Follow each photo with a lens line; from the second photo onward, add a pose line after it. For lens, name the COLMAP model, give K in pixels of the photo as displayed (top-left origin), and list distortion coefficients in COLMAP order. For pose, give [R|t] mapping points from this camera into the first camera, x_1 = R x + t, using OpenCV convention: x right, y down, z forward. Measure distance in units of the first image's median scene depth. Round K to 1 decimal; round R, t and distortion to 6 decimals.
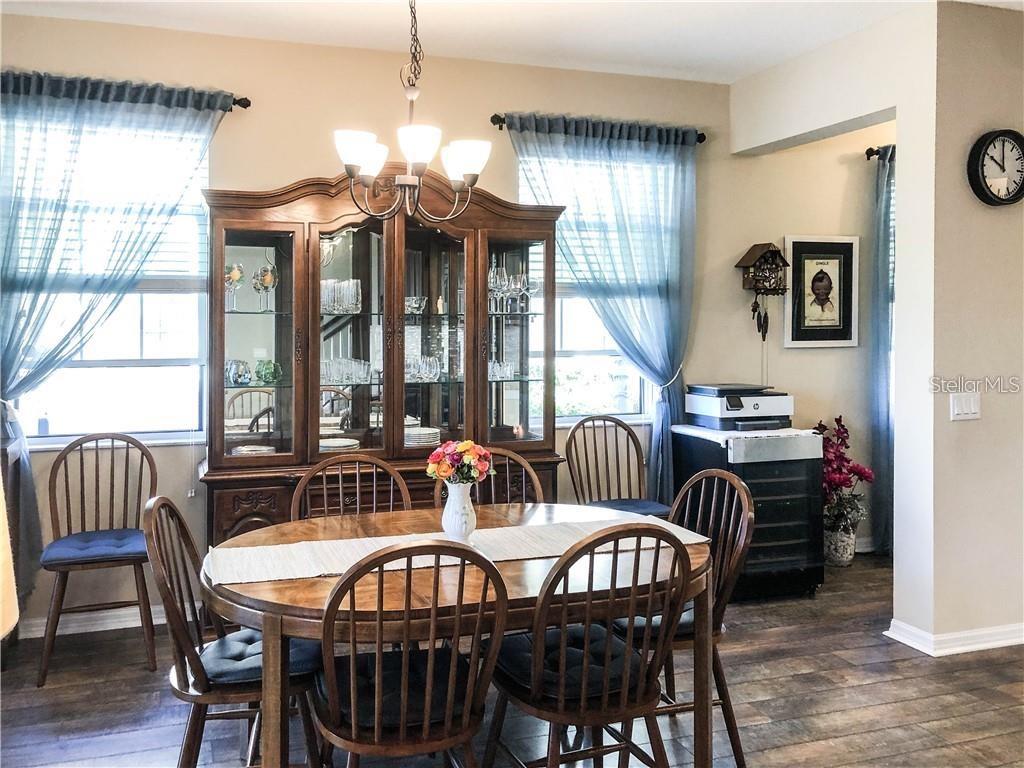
lens RADIAL K [[912.8, 0, 448.7], [0, 912.8, 326.8], [0, 0, 1]] dist [0.034464, -0.005454]
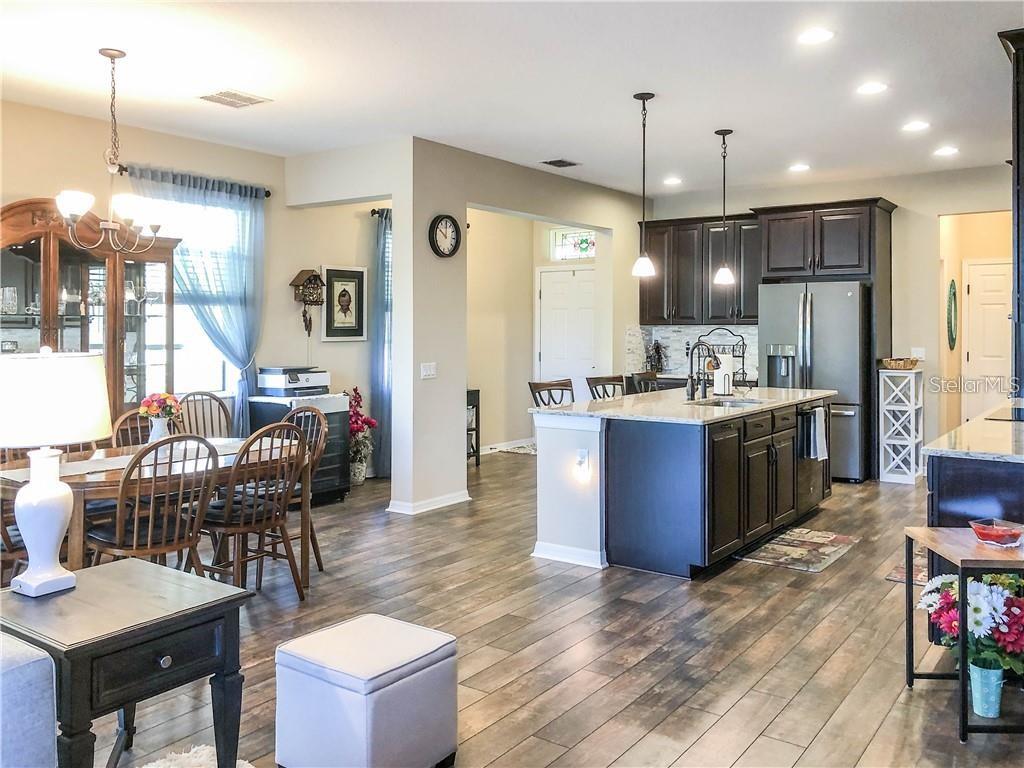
lens RADIAL K [[874.5, 0, 498.1], [0, 874.5, 362.8], [0, 0, 1]] dist [0.046159, 0.003607]
pose [[0.829336, -0.017752, 0.558469, -0.193559], [-0.001580, 0.999417, 0.034115, 0.009227], [-0.558749, -0.029175, 0.828824, -0.337244]]
